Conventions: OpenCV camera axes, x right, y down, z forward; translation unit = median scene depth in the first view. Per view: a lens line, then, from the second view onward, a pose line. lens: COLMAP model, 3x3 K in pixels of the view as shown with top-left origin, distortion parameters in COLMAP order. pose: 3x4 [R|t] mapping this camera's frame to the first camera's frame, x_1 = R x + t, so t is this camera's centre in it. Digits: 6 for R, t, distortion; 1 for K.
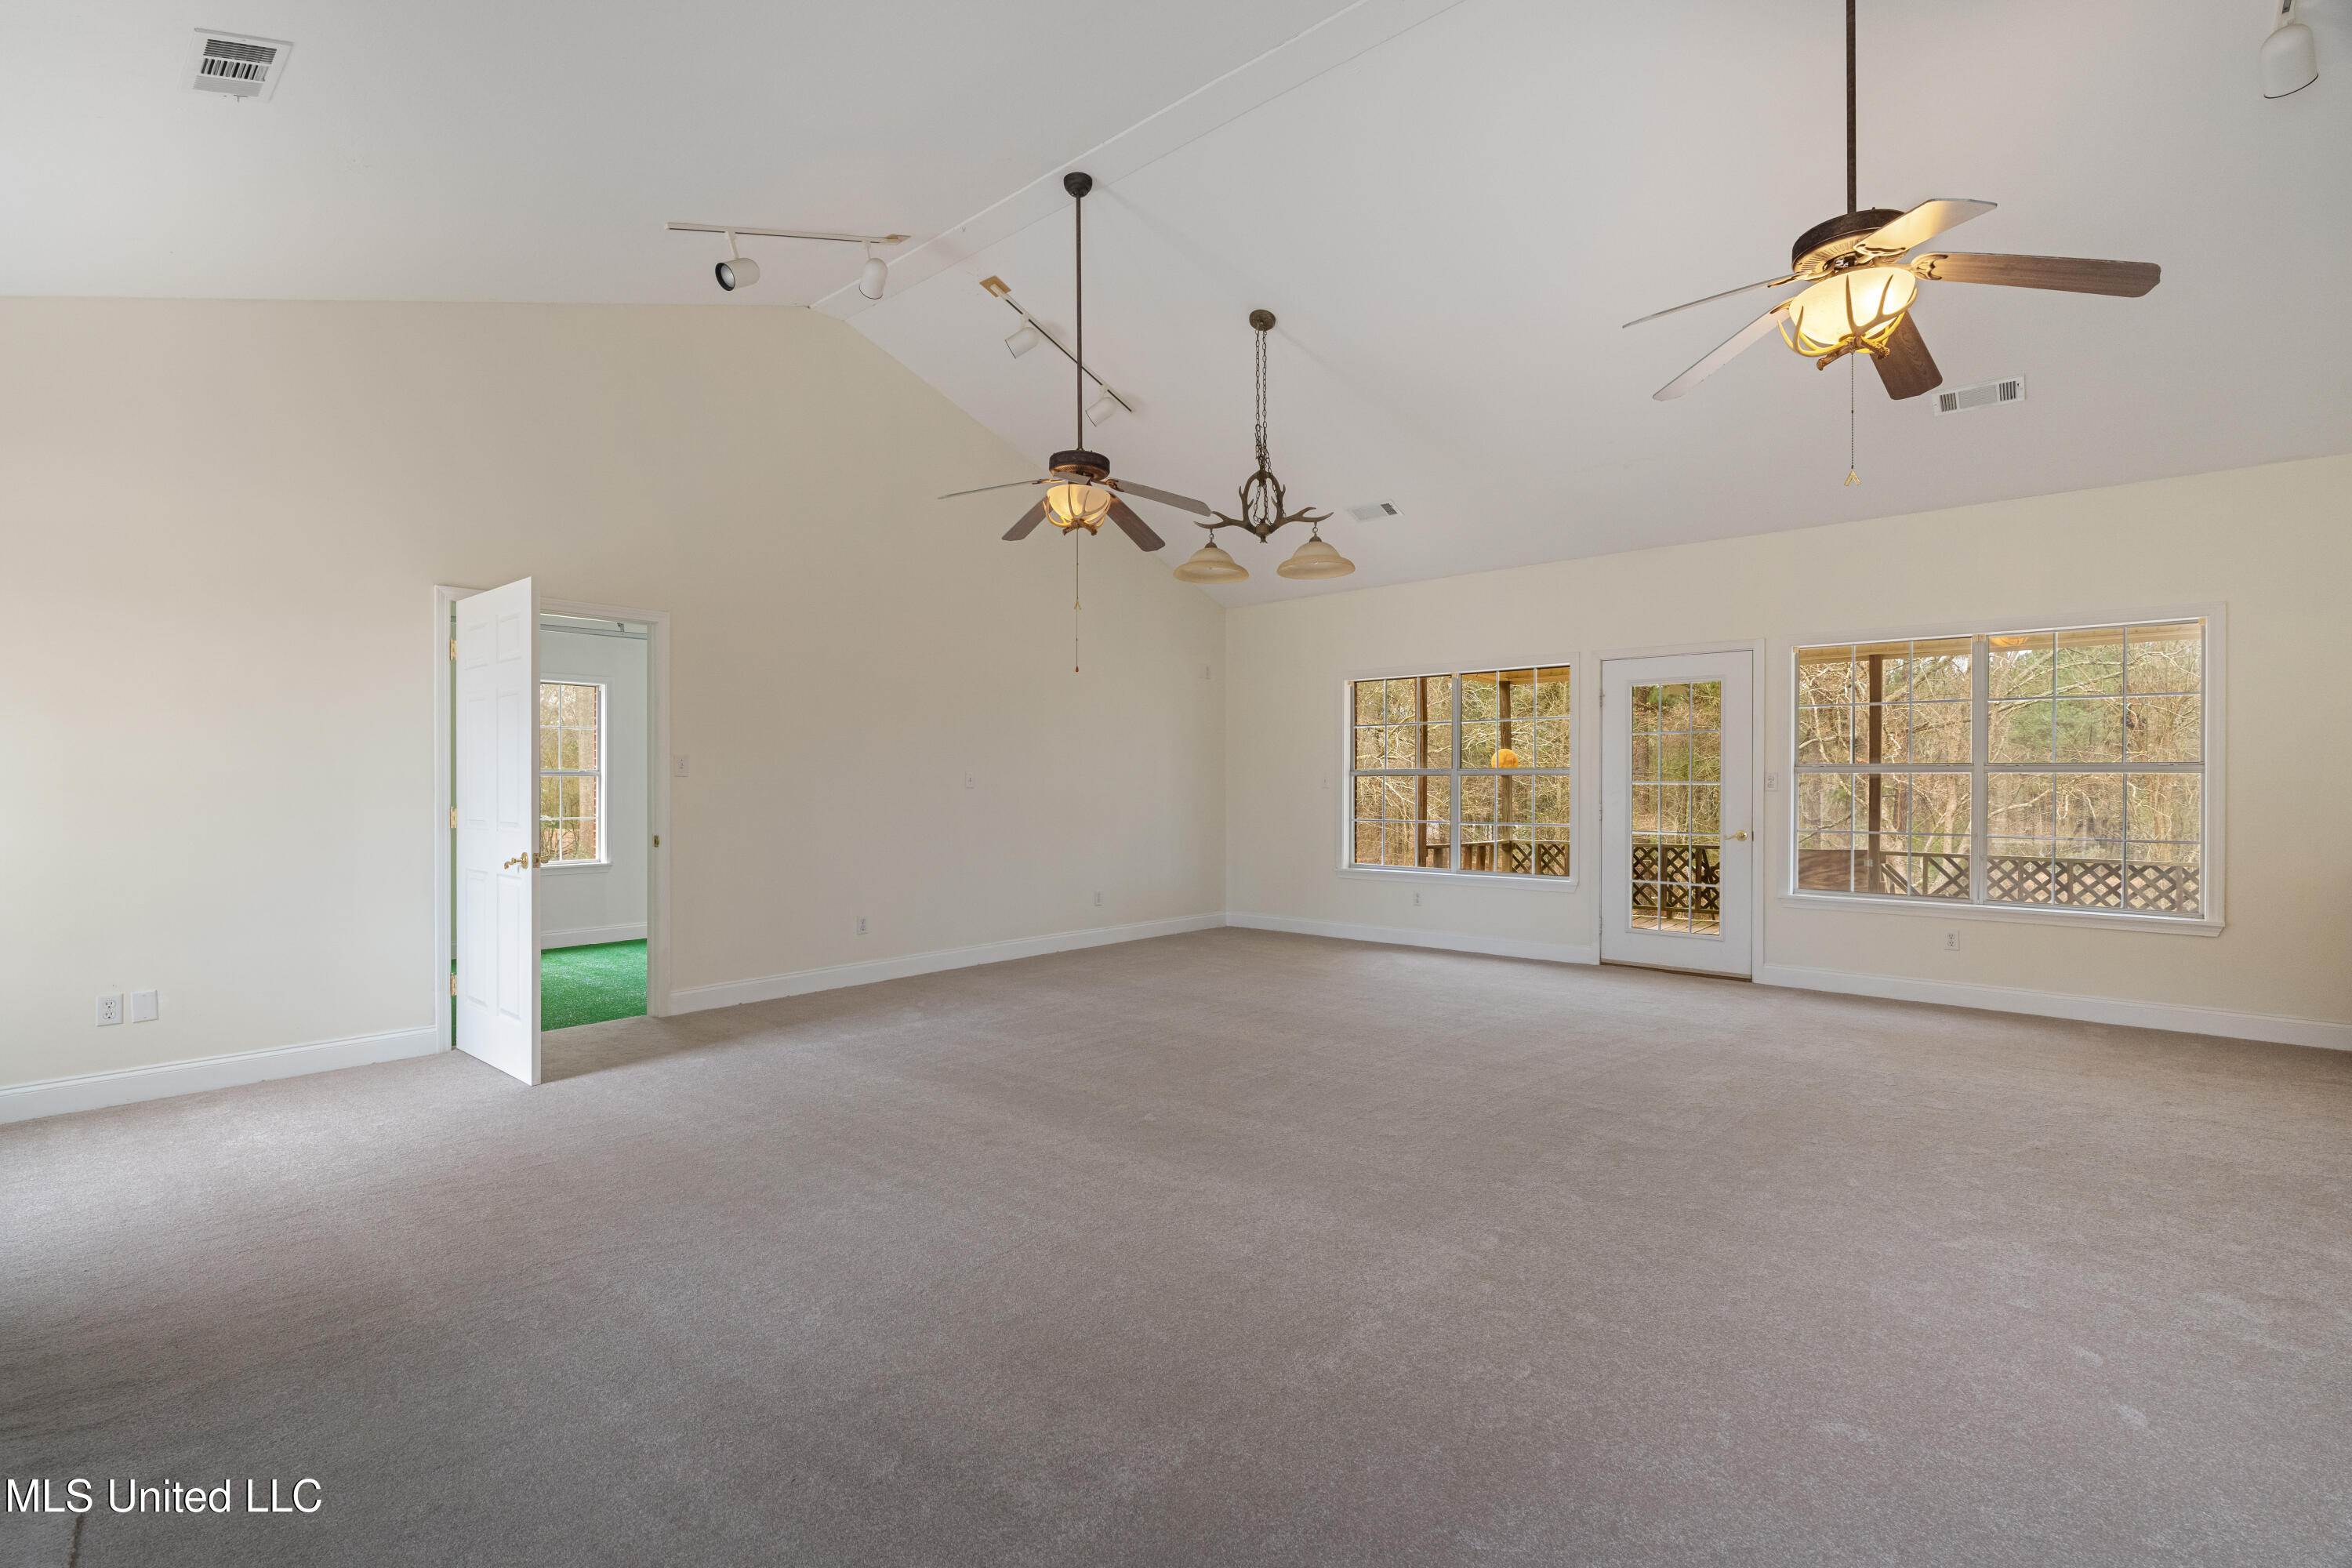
lens RADIAL K [[1097.4, 0, 1176.0], [0, 1097.4, 784.0], [0, 0, 1]] dist [0.000651, 0.000165]
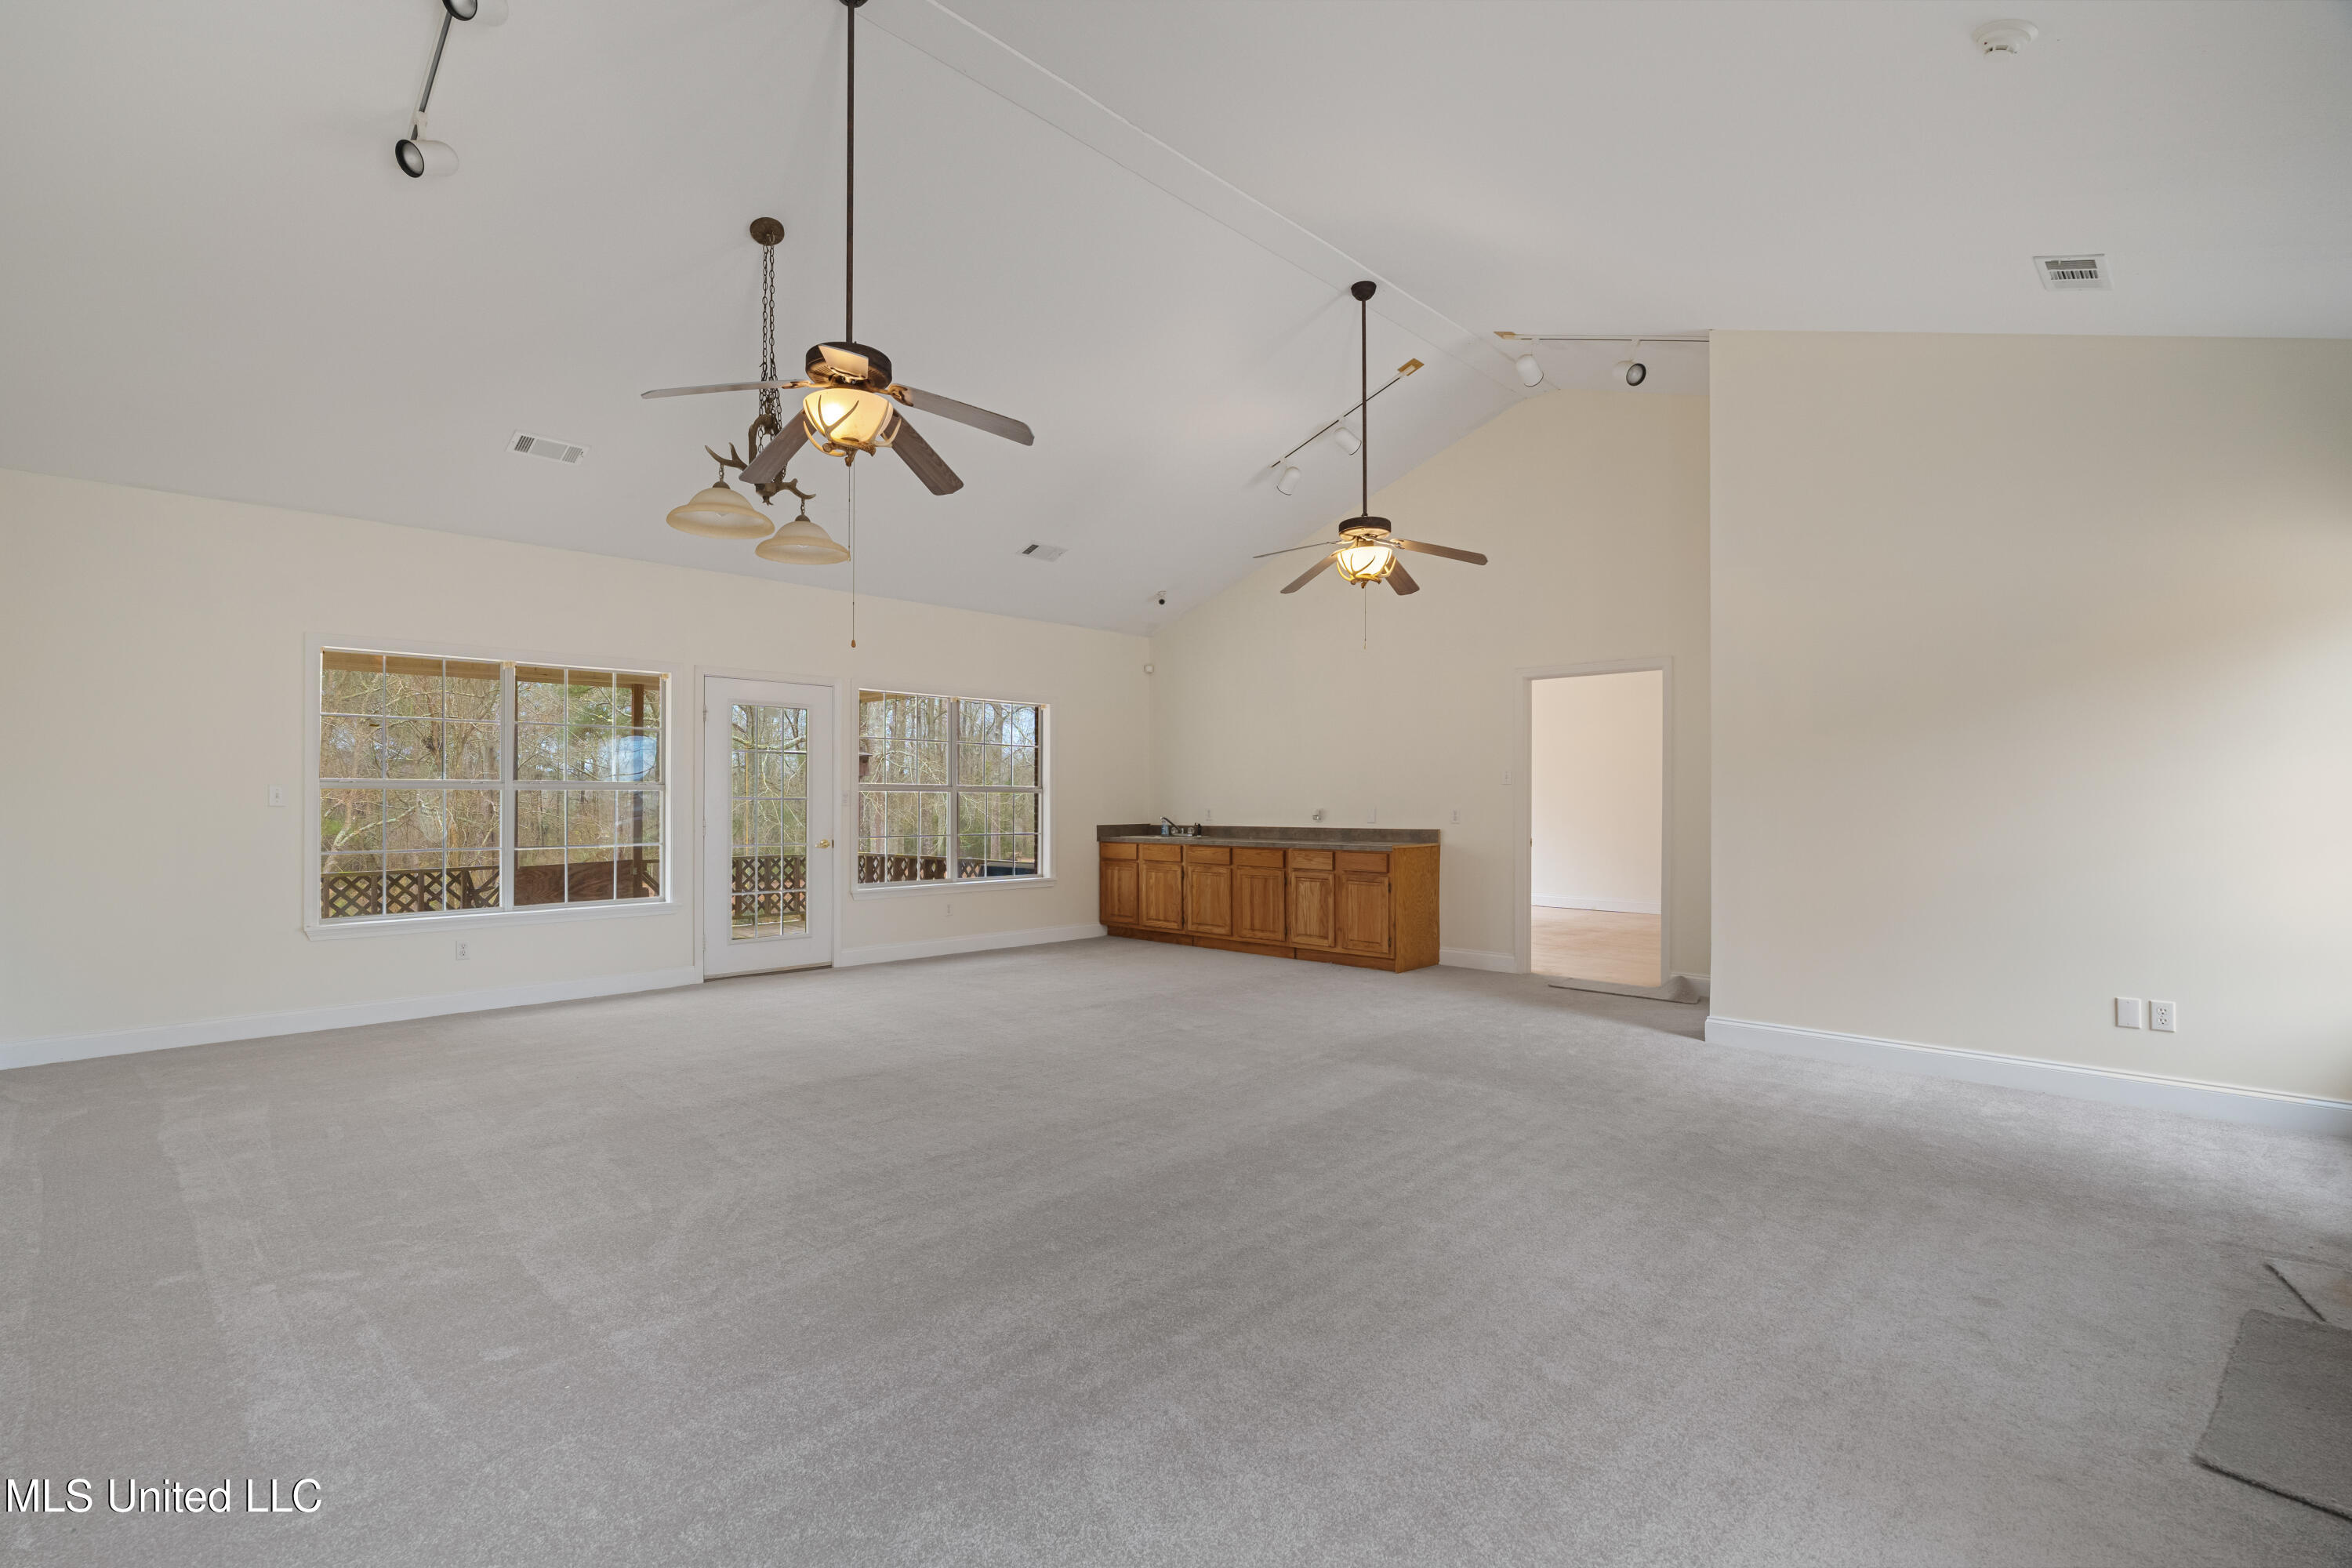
lens RADIAL K [[1093.8, 0, 1176.0], [0, 1093.8, 784.0], [0, 0, 1]] dist [0.034773, 0.000001]
pose [[0.050285, 0.015563, 0.998614, -0.620988], [0.000150, 0.999878, -0.015590, 0.002175], [-0.998735, 0.000934, 0.050277, 0.560017]]
